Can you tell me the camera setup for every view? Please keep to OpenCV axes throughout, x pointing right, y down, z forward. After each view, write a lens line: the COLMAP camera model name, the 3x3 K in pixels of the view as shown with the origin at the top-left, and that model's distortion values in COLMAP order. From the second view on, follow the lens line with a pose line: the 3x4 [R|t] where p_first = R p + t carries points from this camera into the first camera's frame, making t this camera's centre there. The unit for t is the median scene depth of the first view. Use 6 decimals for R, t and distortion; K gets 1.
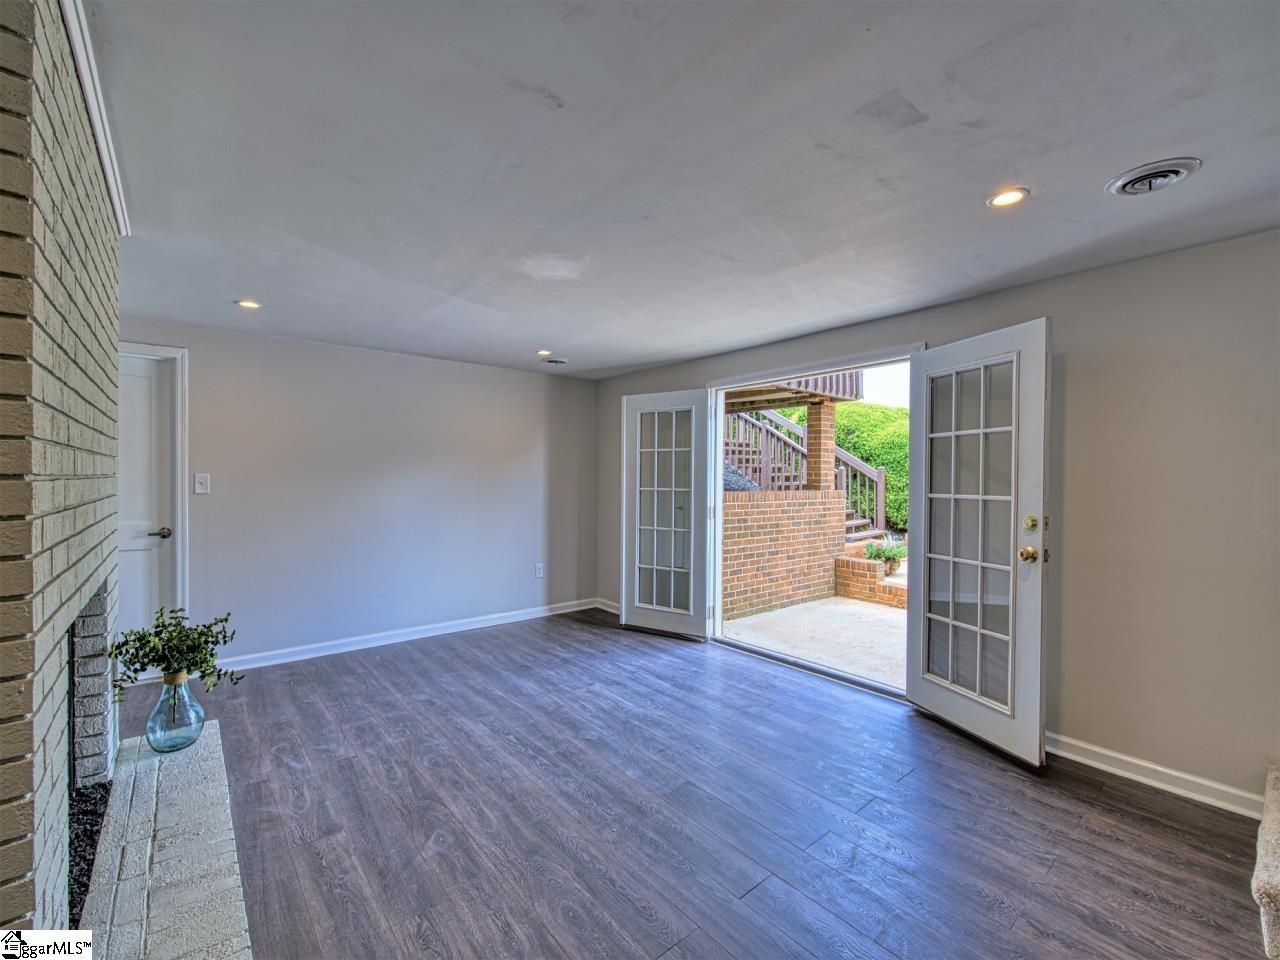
lens RADIAL K [[551.2, 0, 641.7], [0, 551.2, 490.6], [0, 0, 1]] dist [0.002761, 0.000025]
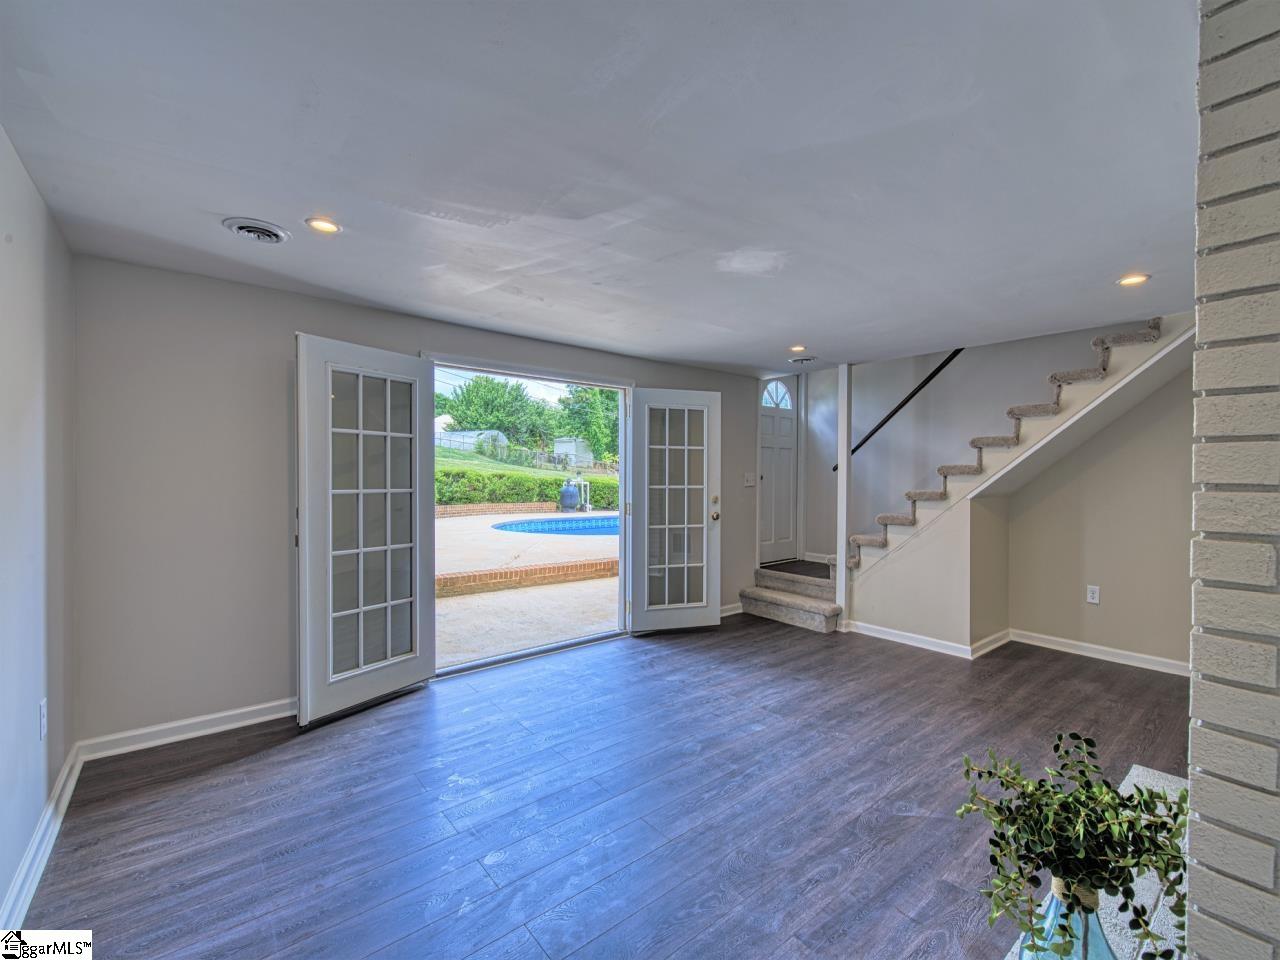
lens RADIAL K [[555.6, 0, 648.1], [0, 555.6, 480.5], [0, 0, 1]] dist [0.004314, -0.003747]
pose [[0.000857, -0.011970, 0.999928, -1.105134], [0.017417, 0.999777, 0.011953, -0.028038], [-0.999848, 0.017406, 0.001065, 1.134575]]
